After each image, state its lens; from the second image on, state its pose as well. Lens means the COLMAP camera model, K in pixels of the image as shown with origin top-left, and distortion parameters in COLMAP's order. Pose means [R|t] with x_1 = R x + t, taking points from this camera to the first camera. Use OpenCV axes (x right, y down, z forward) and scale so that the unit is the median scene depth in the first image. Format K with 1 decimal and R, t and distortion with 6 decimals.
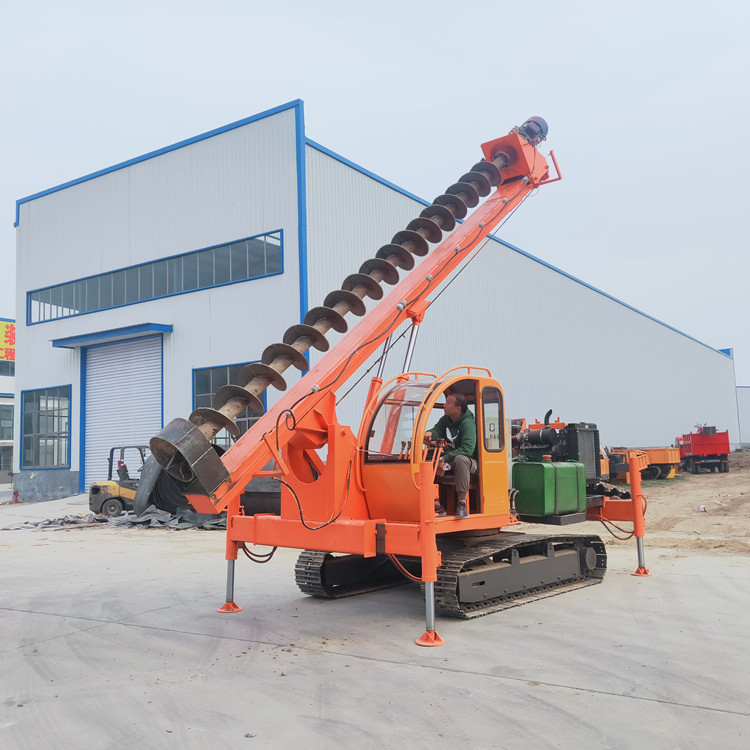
lens RADIAL K [[828.9, 0, 375.0], [0, 828.9, 375.0], [0, 0, 1]] dist [0.033636, 0.038438]
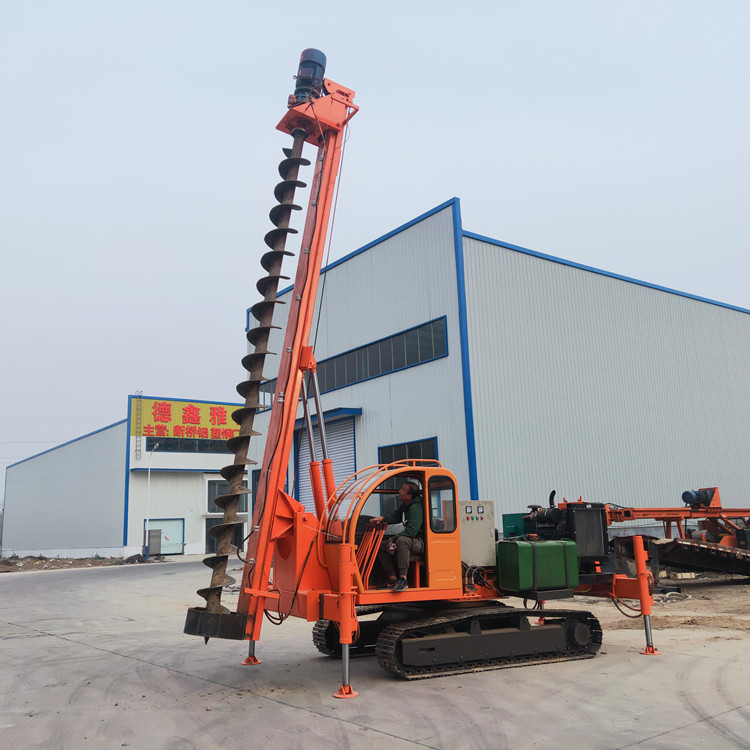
lens RADIAL K [[846.2, 0, 371.2], [0, 846.2, 355.5], [0, 0, 1]] dist [0.042917, 0.042622]
pose [[0.931325, -0.075038, -0.356374, 0.414891], [0.040816, 0.993884, -0.102606, -0.030891], [0.361894, 0.081014, 0.928692, -0.132817]]
